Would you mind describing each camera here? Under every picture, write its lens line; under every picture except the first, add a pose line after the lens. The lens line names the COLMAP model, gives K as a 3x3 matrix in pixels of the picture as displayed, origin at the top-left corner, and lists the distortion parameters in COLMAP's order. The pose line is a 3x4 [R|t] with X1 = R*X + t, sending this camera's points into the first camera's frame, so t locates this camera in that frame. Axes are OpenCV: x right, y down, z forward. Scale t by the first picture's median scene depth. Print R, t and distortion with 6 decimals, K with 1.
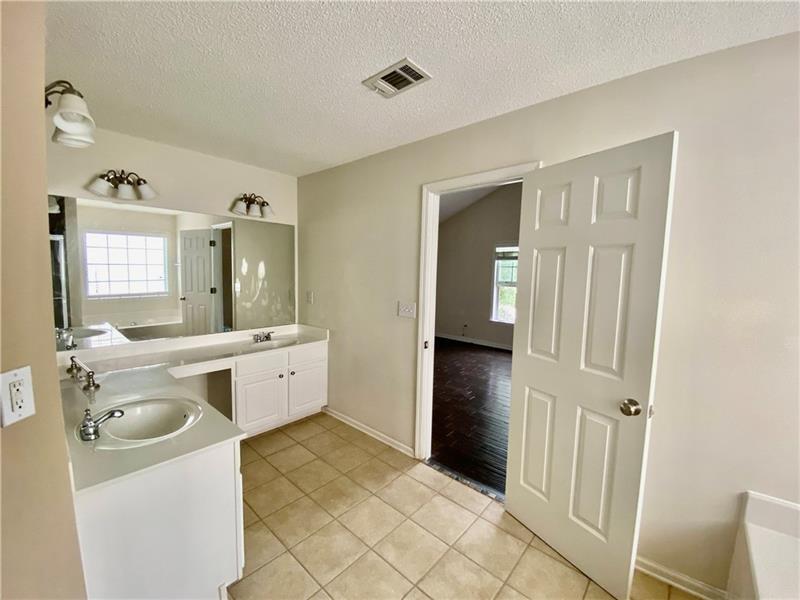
lens RADIAL K [[322.8, 0, 397.7], [0, 322.8, 299.8], [0, 0, 1]] dist [-0.000429, -0.011310]
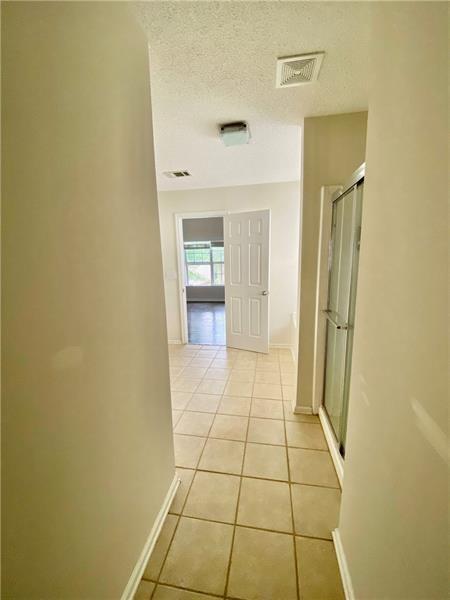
lens RADIAL K [[242.1, 0, 225.5], [0, 242.1, 299.3], [0, 0, 1]] dist [-0.000429, -0.011310]
pose [[0.851174, -0.123978, 0.510032, -0.527547], [0.084135, 0.991366, 0.100570, 0.068686], [-0.518097, -0.042691, 0.854256, -0.547558]]
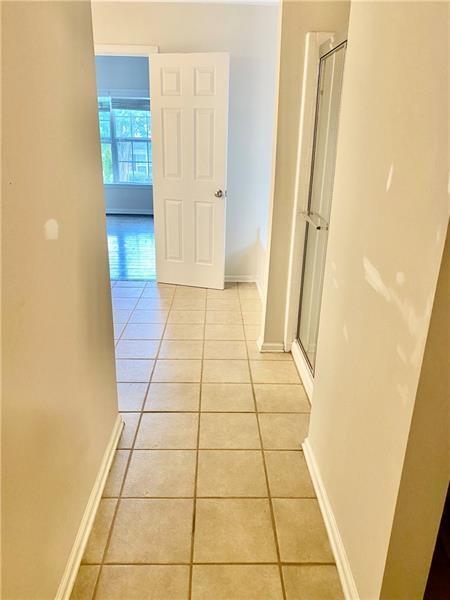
lens RADIAL K [[452.1, 0, 223.5], [0, 452.1, 300.6], [0, 0, 1]] dist [0.061950, -0.001537]
pose [[0.732669, -0.235543, 0.638526, -0.811392], [0.053787, 0.955307, 0.290681, 0.090861], [-0.678456, -0.178629, 0.712593, -0.782243]]
